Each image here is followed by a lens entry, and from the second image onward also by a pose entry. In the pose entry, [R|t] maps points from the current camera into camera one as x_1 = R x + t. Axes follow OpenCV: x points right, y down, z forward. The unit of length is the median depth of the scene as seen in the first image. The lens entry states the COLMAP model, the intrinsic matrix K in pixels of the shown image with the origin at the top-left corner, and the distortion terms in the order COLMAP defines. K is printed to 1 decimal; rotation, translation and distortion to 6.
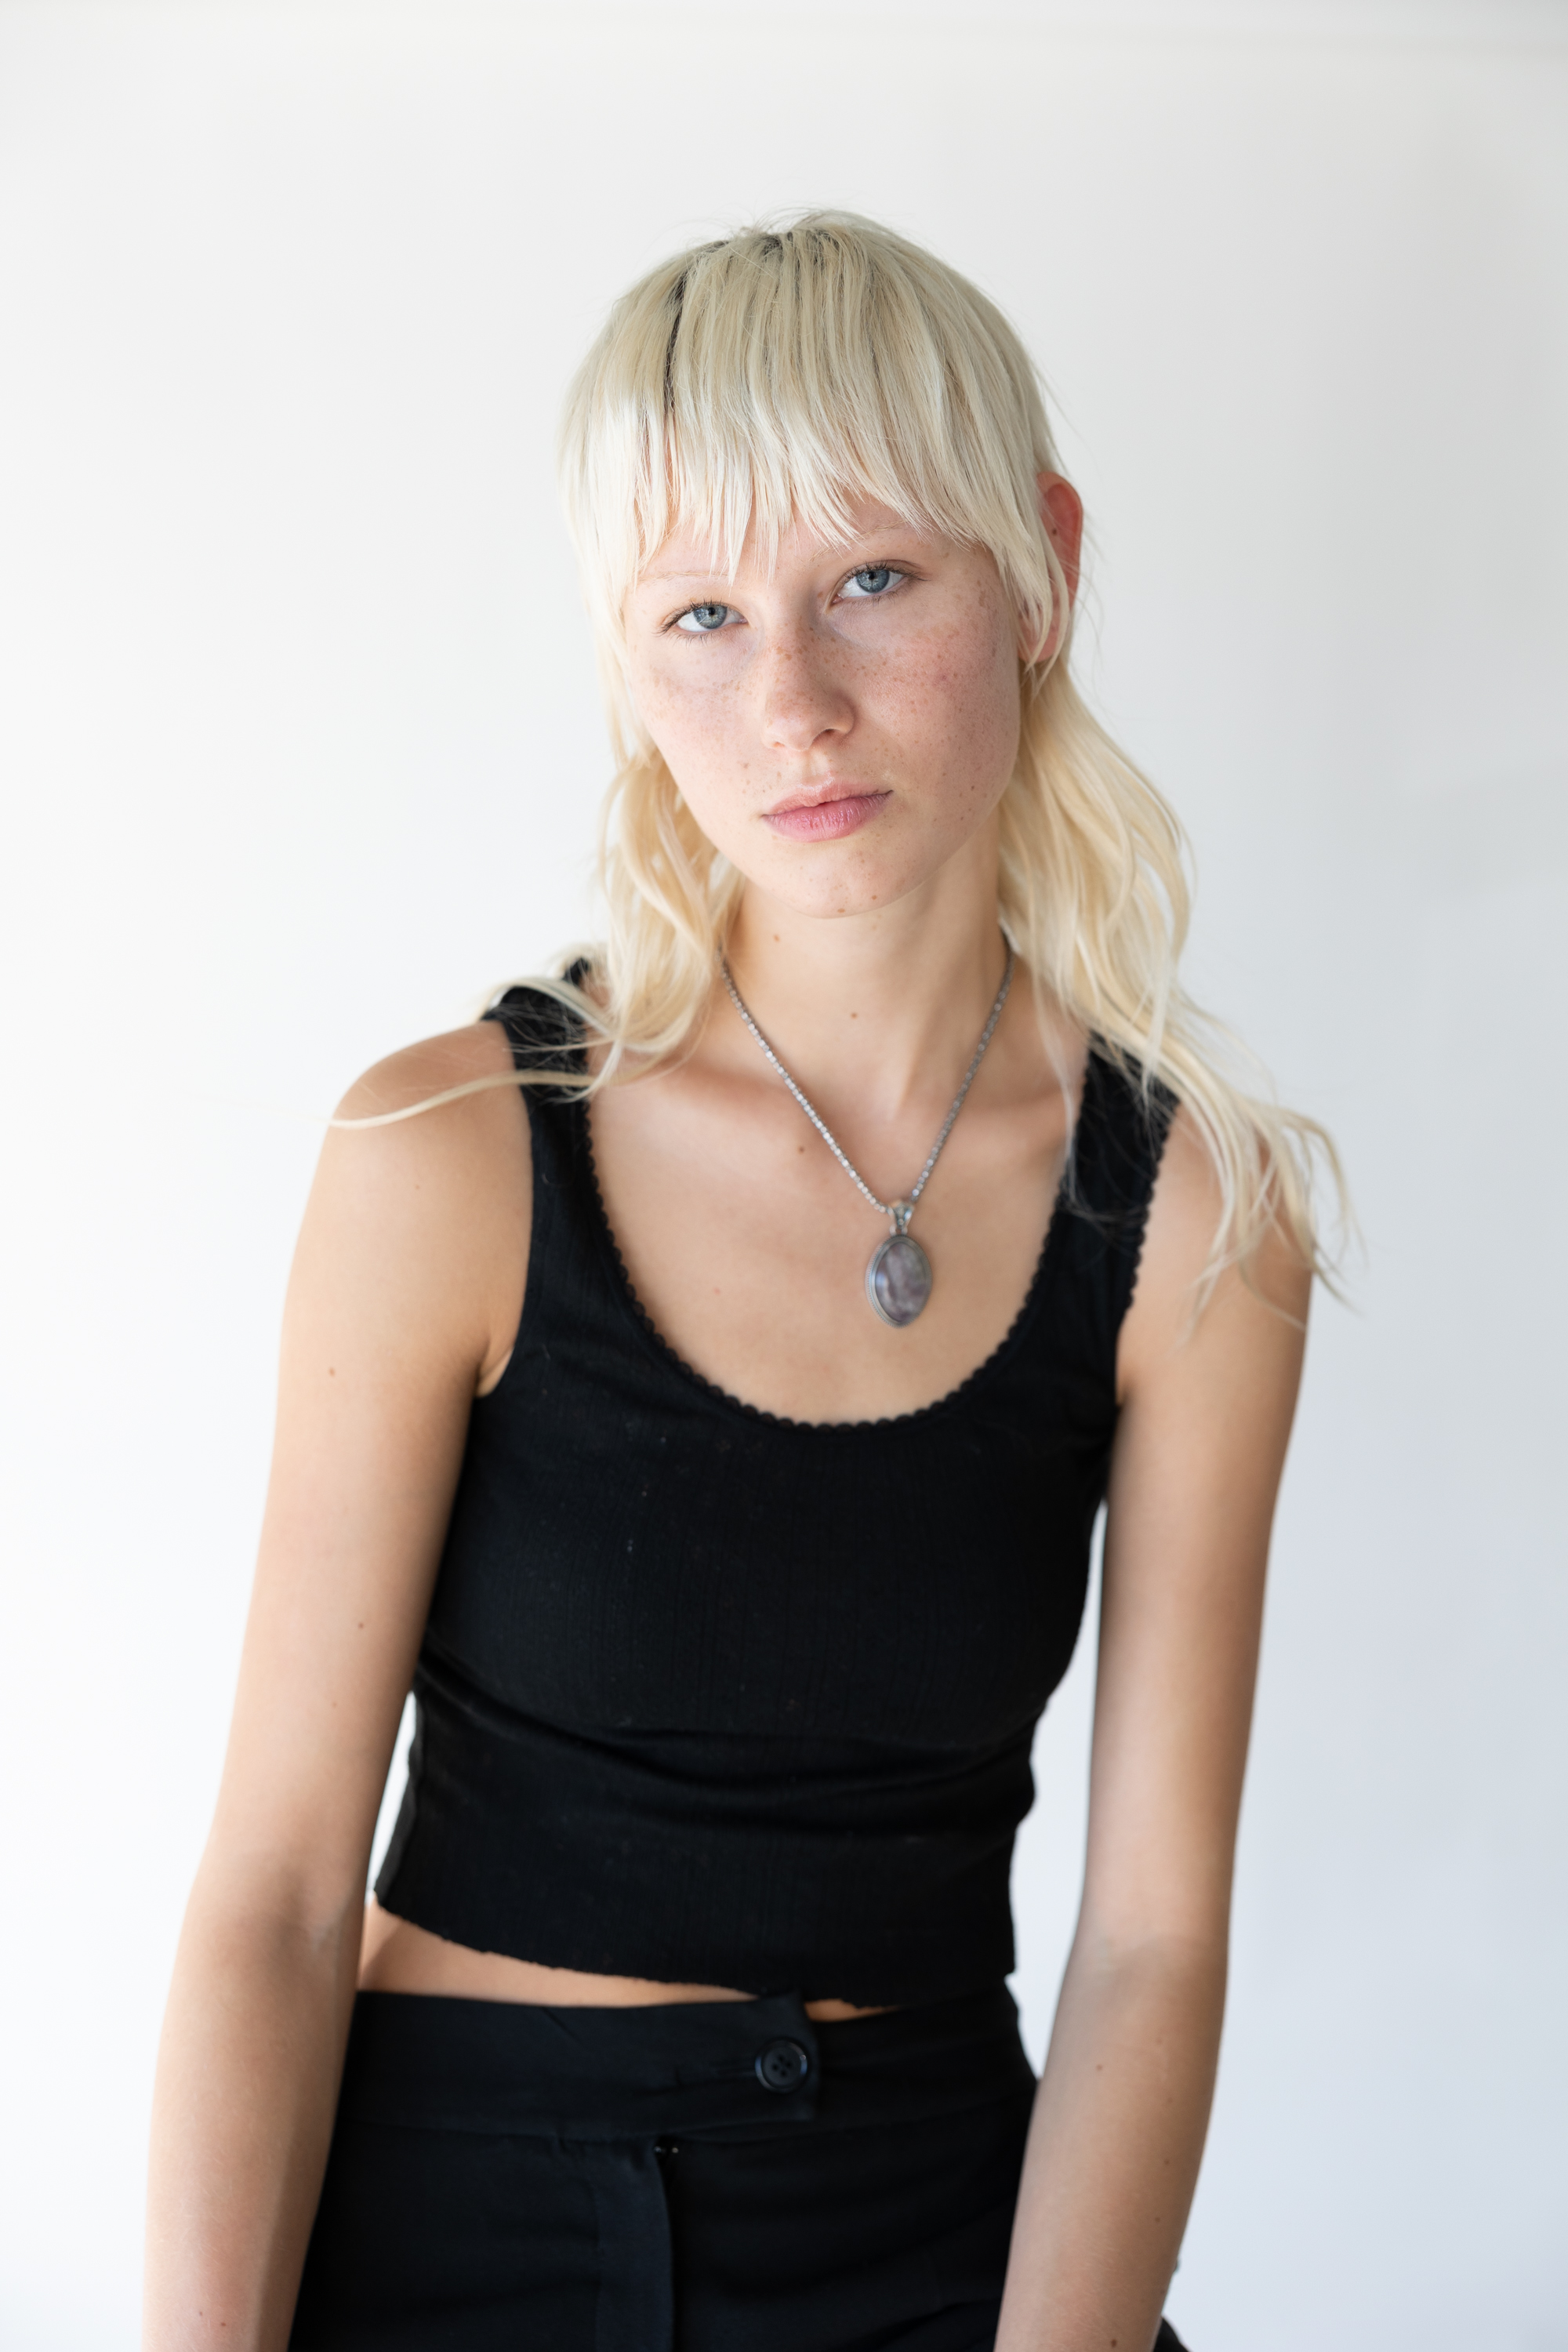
lens RADIAL K [[3257.3, 0, 784.0], [0, 3257.3, 1176.0], [0, 0, 1]] dist [0.160107, 0.022830]
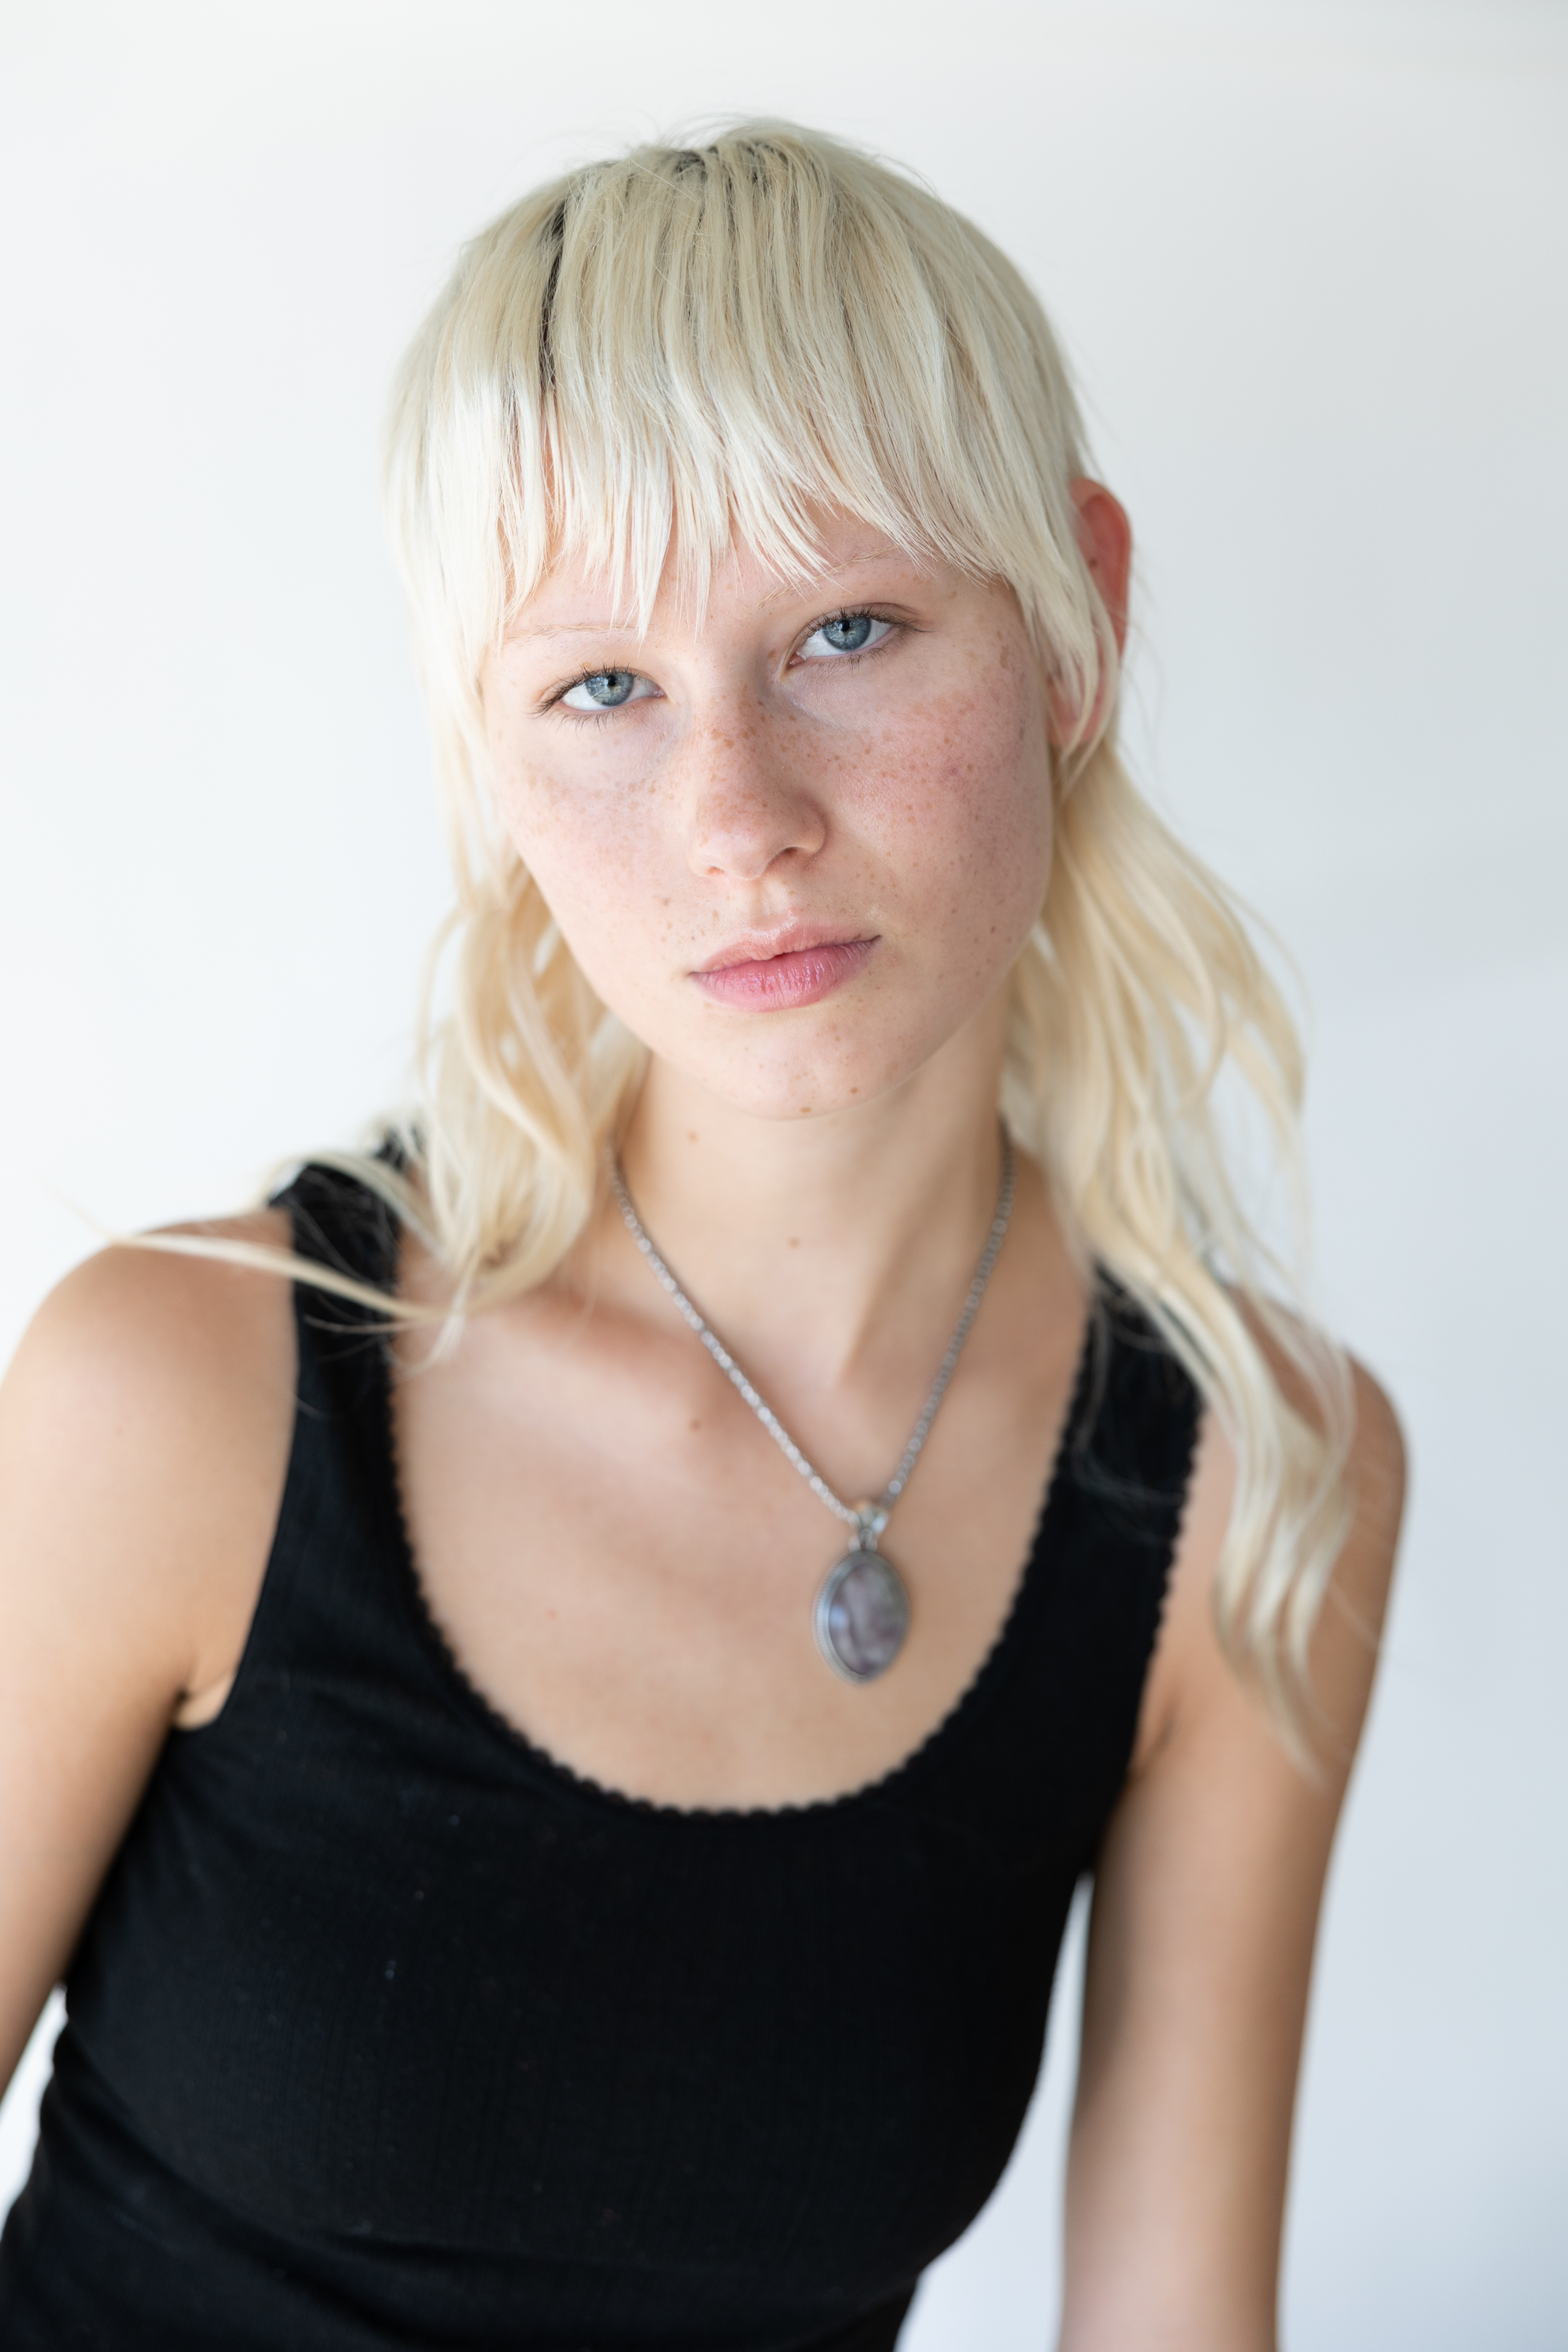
lens RADIAL K [[3740.6, 0, 783.3], [0, 3740.6, 1132.3], [0, 0, 1]] dist [0.146566, -0.037252]
pose [[0.998851, -0.017710, 0.044530, -0.023167], [0.020604, 0.997646, -0.065407, -0.026158], [-0.043267, 0.066249, 0.996865, 0.223616]]
